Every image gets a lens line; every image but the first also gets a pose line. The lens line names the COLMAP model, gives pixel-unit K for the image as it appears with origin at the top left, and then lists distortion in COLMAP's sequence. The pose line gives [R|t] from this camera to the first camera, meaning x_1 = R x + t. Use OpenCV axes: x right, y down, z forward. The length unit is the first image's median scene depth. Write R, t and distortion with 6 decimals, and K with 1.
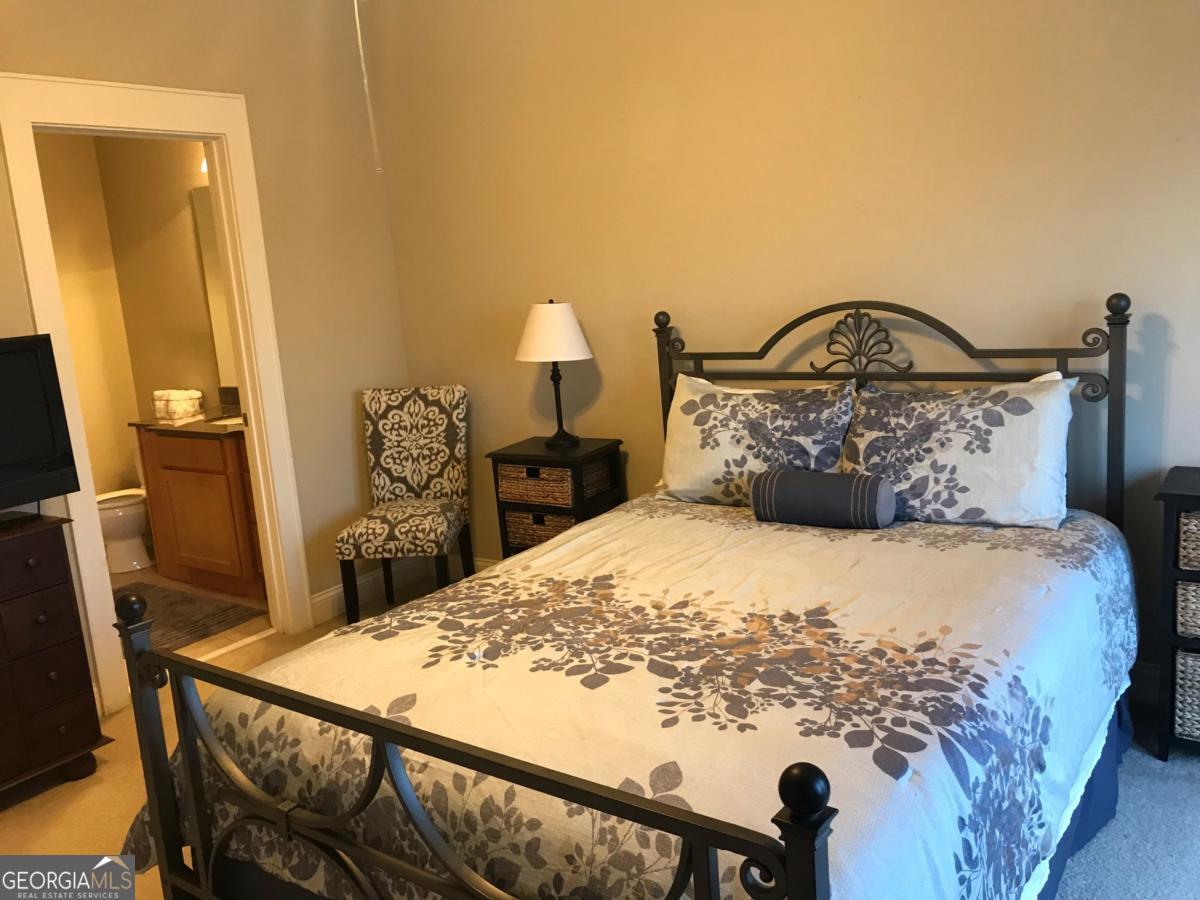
lens RADIAL K [[974.4, 0, 600.0], [0, 974.4, 450.0], [0, 0, 1]] dist [0.005529, -0.000211]
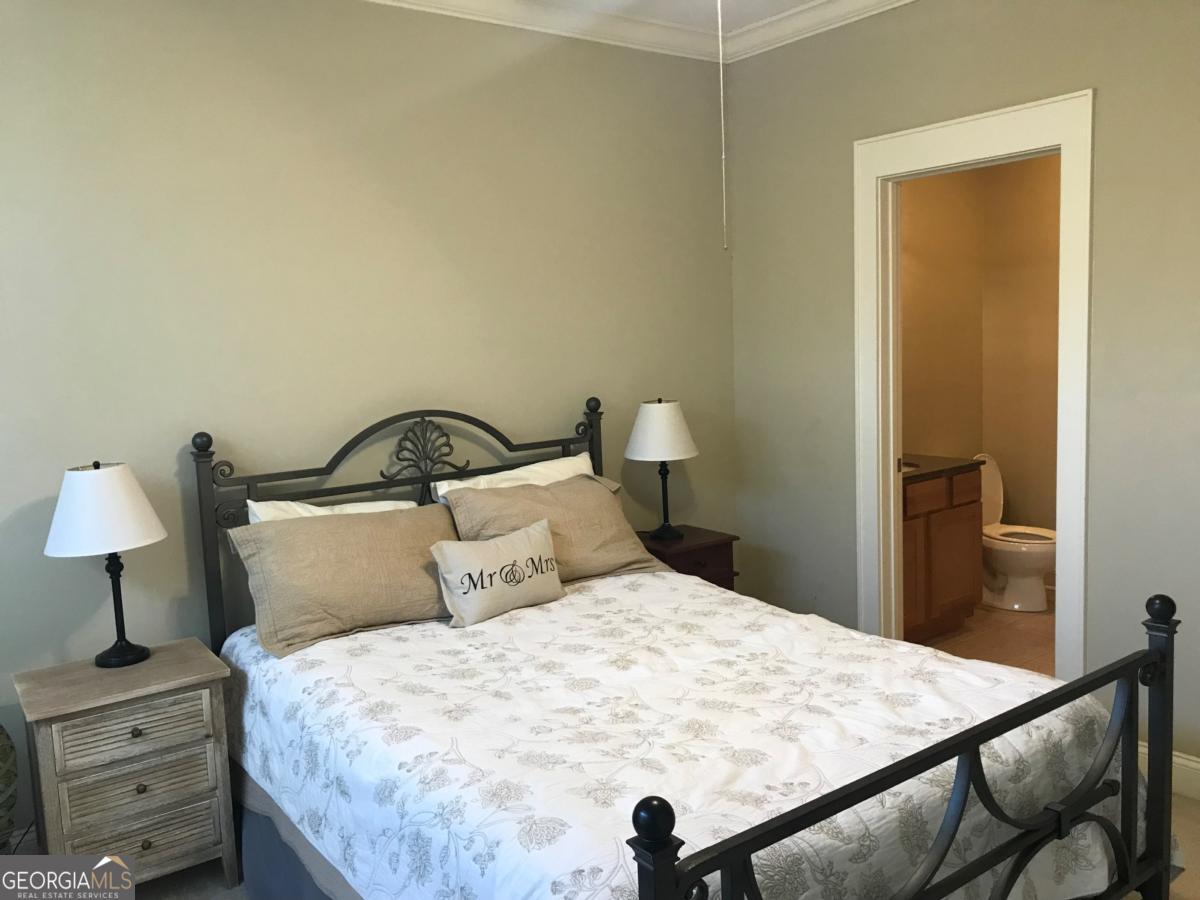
lens RADIAL K [[974.4, 0, 600.0], [0, 974.4, 450.0], [0, 0, 1]] dist [0.005529, -0.000211]
pose [[0.311093, -0.062032, 0.948353, -0.715481], [0.187567, 0.982248, 0.002721, -0.075220], [-0.931686, 0.177033, 0.317206, 0.480371]]
